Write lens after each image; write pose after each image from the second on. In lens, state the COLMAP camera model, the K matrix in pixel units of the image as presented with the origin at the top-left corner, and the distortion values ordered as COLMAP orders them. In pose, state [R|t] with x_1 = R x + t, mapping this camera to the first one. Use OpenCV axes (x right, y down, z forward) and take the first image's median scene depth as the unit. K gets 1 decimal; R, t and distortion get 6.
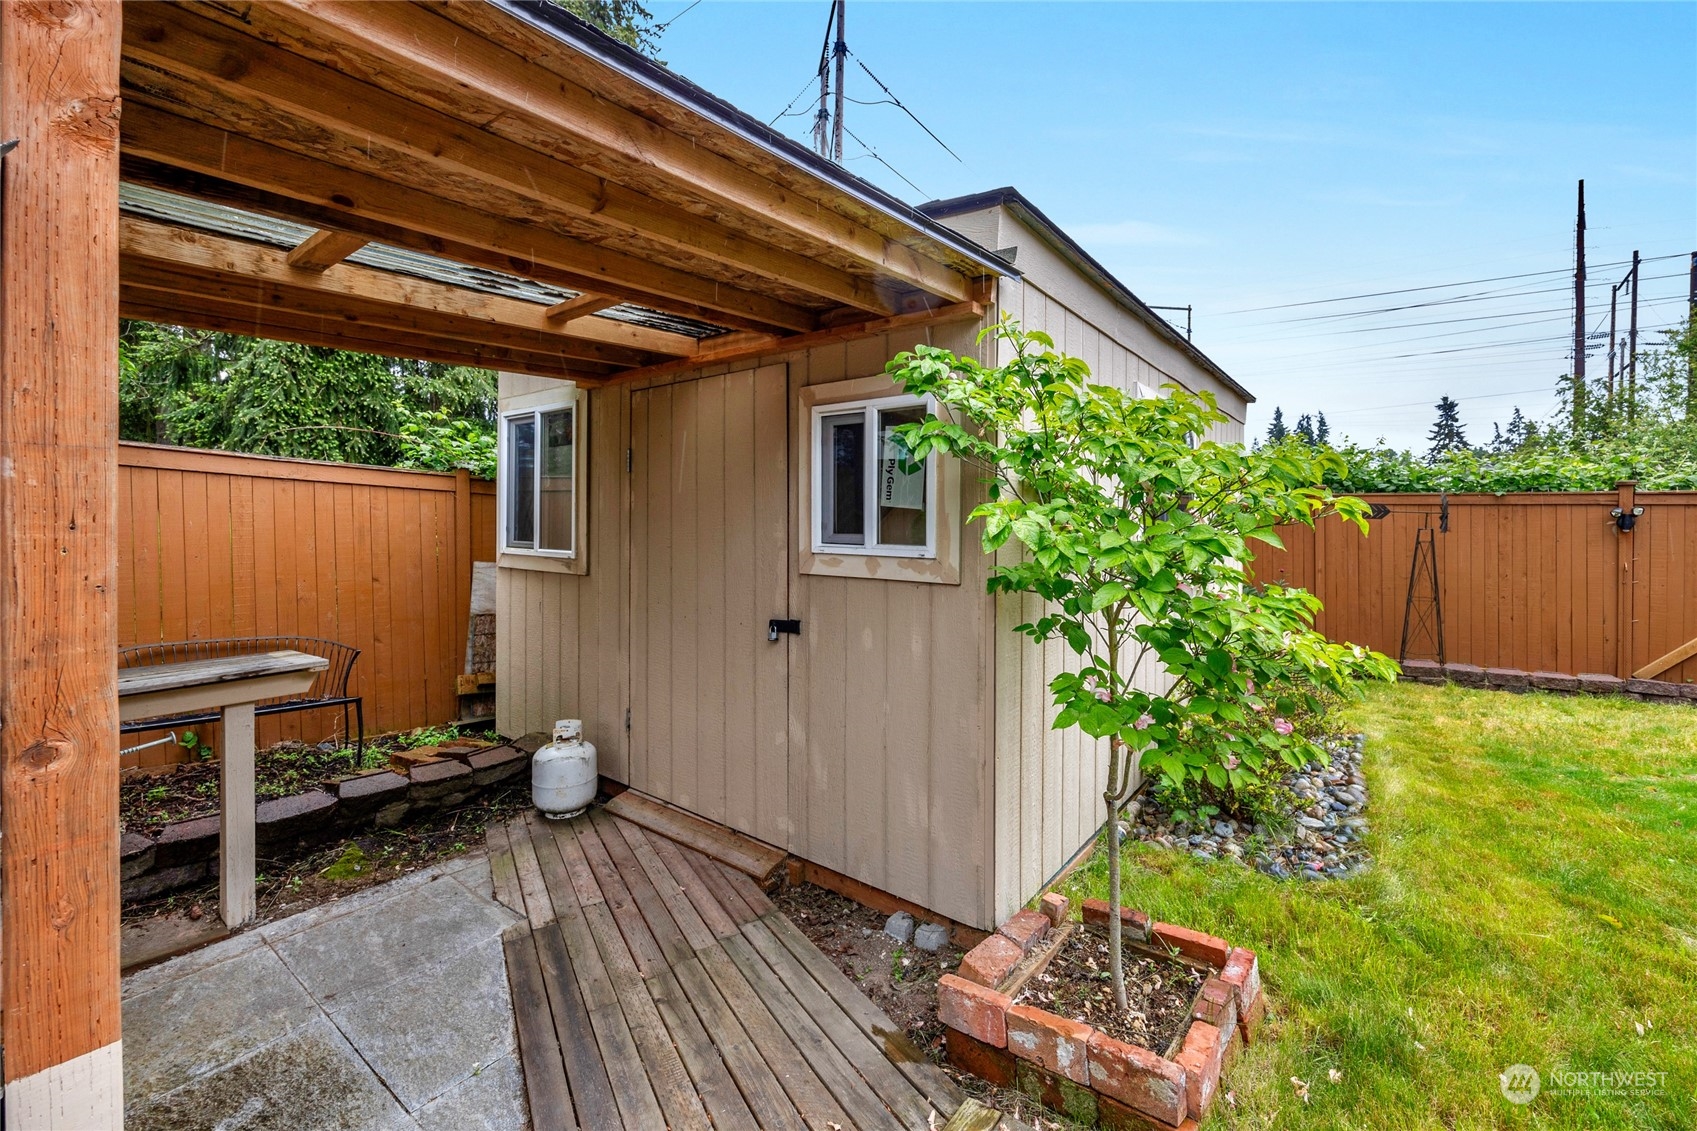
lens RADIAL K [[697.9, 0, 855.8], [0, 697.9, 522.1], [0, 0, 1]] dist [0.000316, 0.000049]
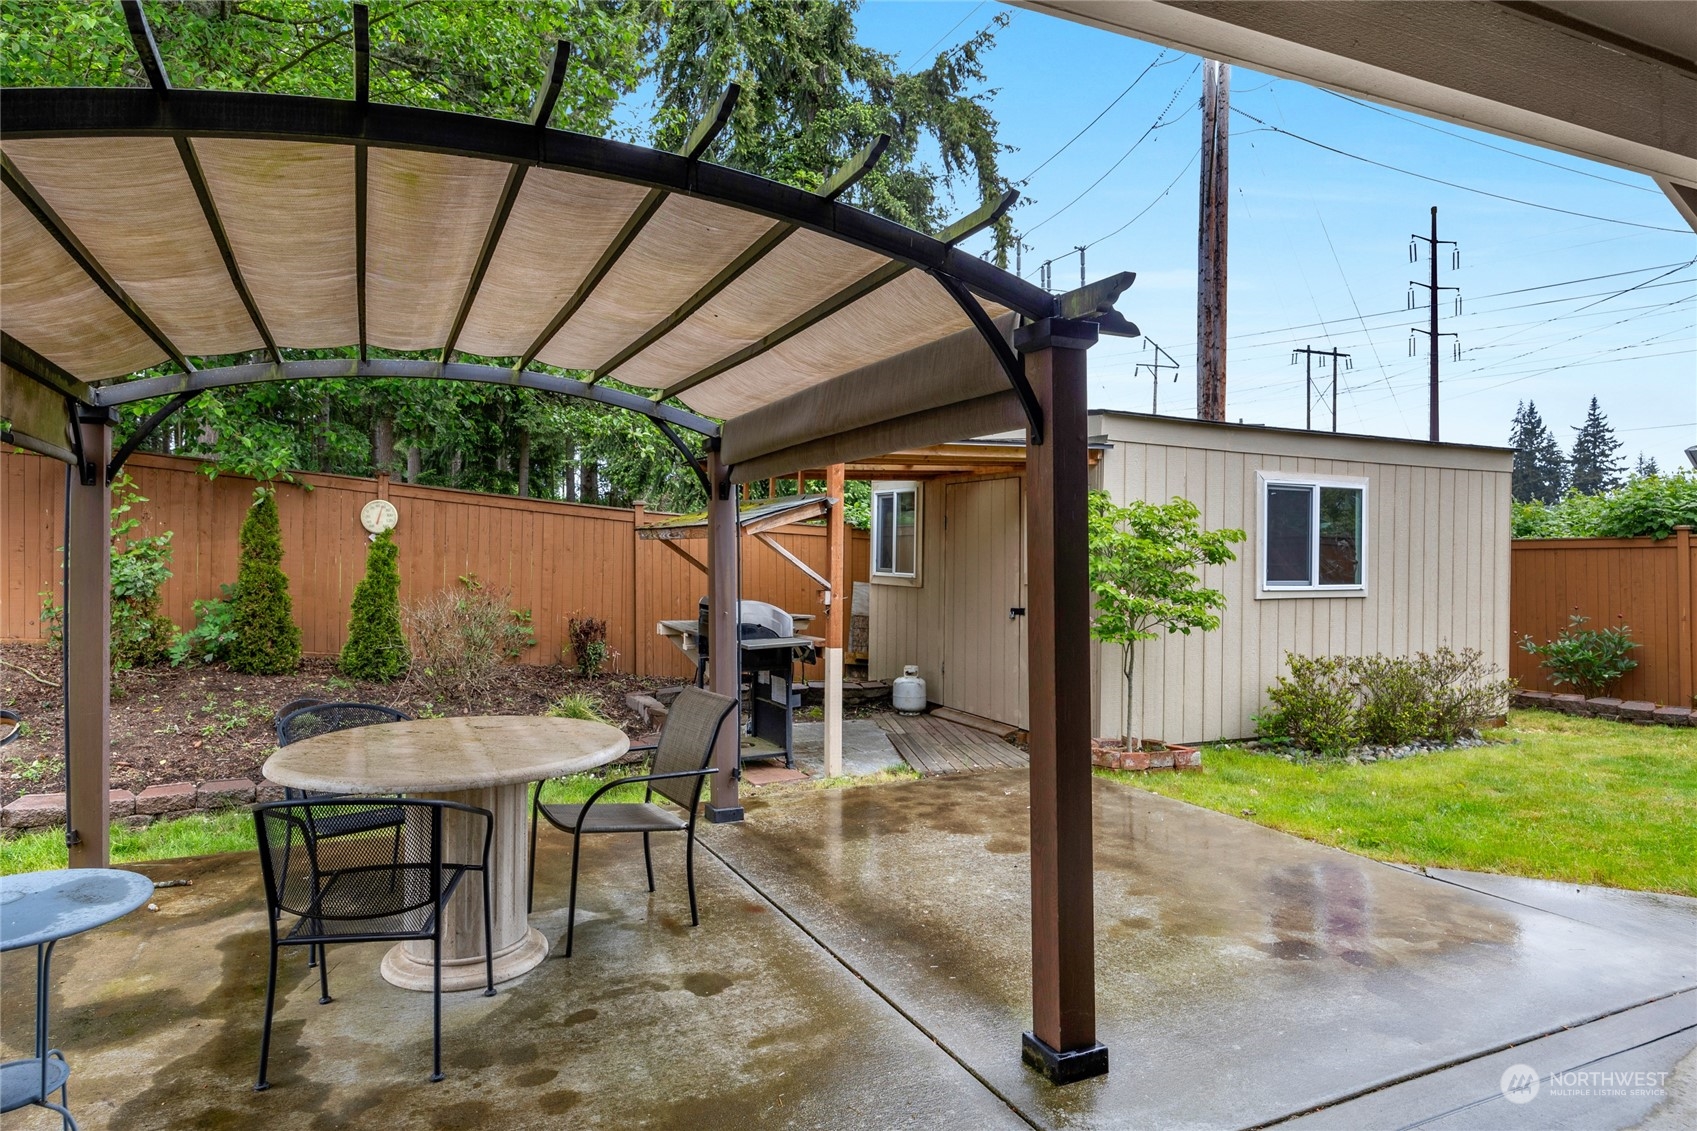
lens RADIAL K [[969.2, 0, 771.8], [0, 969.2, 555.1], [0, 0, 1]] dist [0.006620, 0.000609]
pose [[0.868452, 0.008182, -0.495705, 0.389044], [-0.008798, 0.999961, 0.001091, -0.003065], [0.495695, 0.003414, 0.868490, -1.025332]]
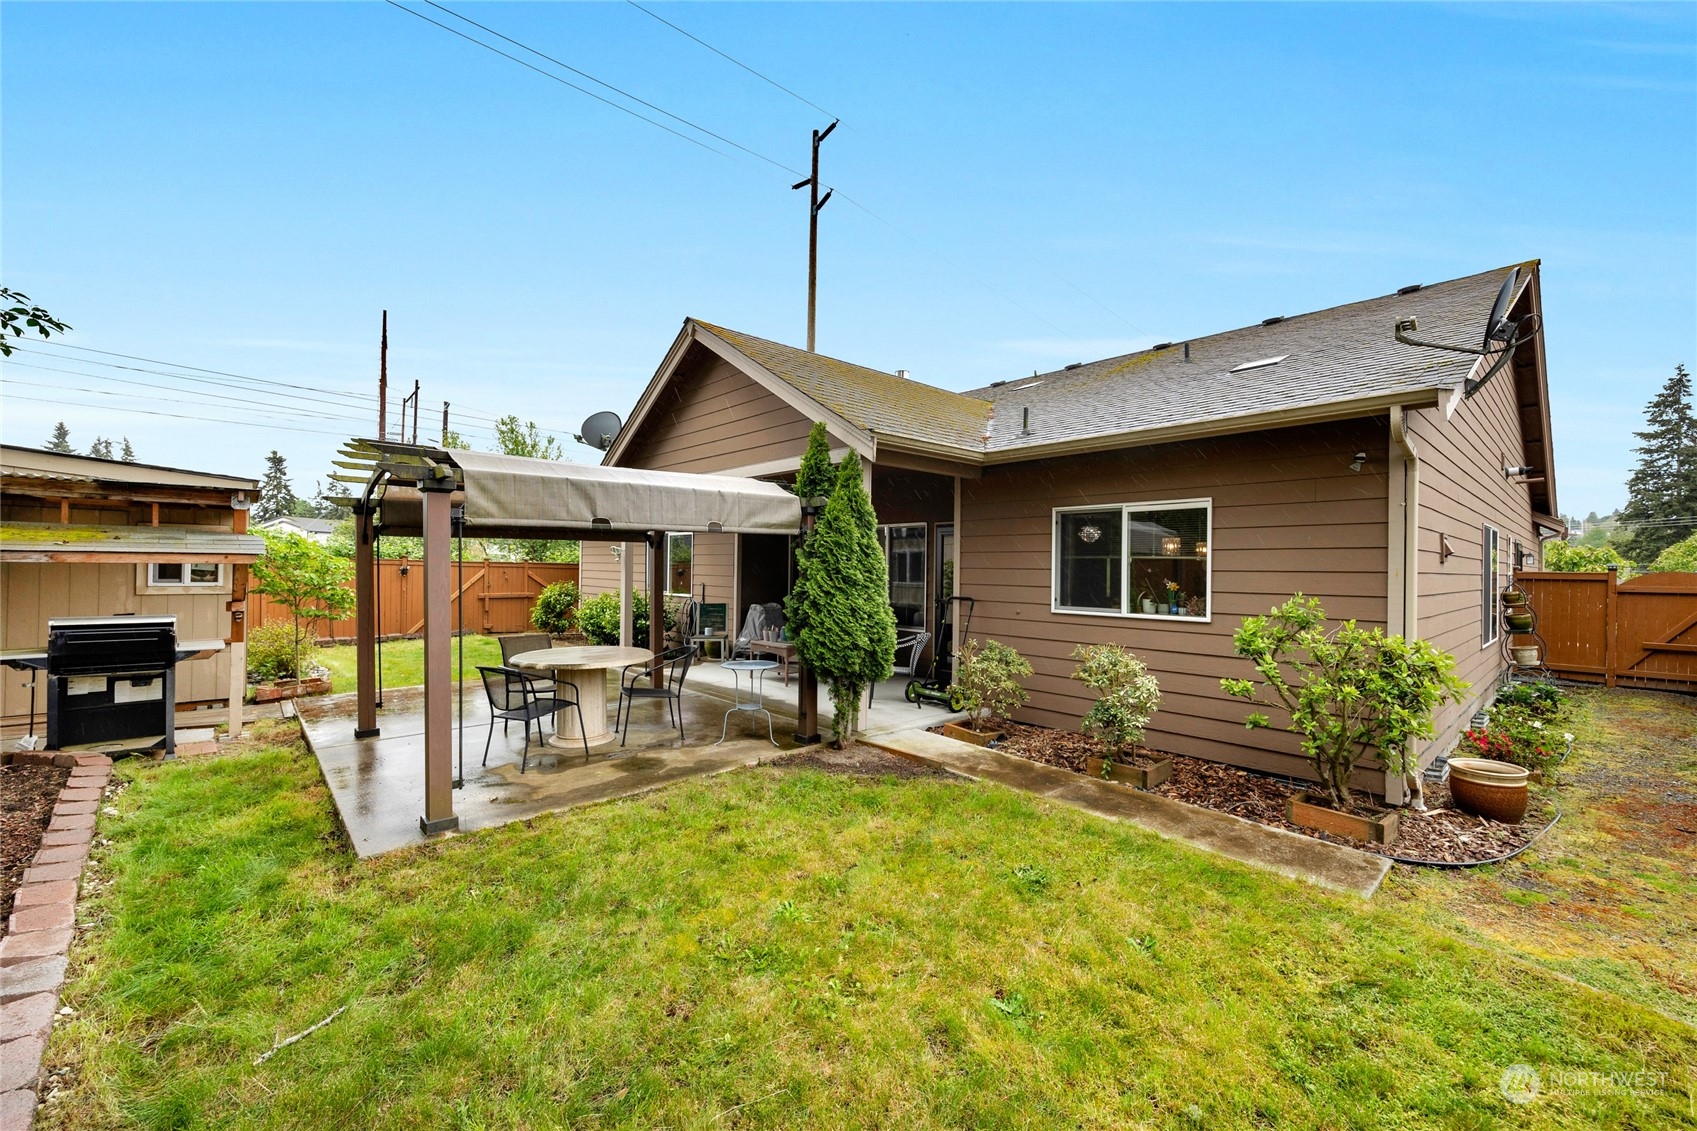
lens RADIAL K [[697.9, 0, 886.4], [0, 697.9, 563.0], [0, 0, 1]] dist [0.000316, 0.000049]
pose [[0.137386, 0.010590, 0.990461, -1.339311], [-0.005932, 0.999934, -0.009869, -0.021002], [-0.990500, -0.004519, 0.137440, -1.242254]]
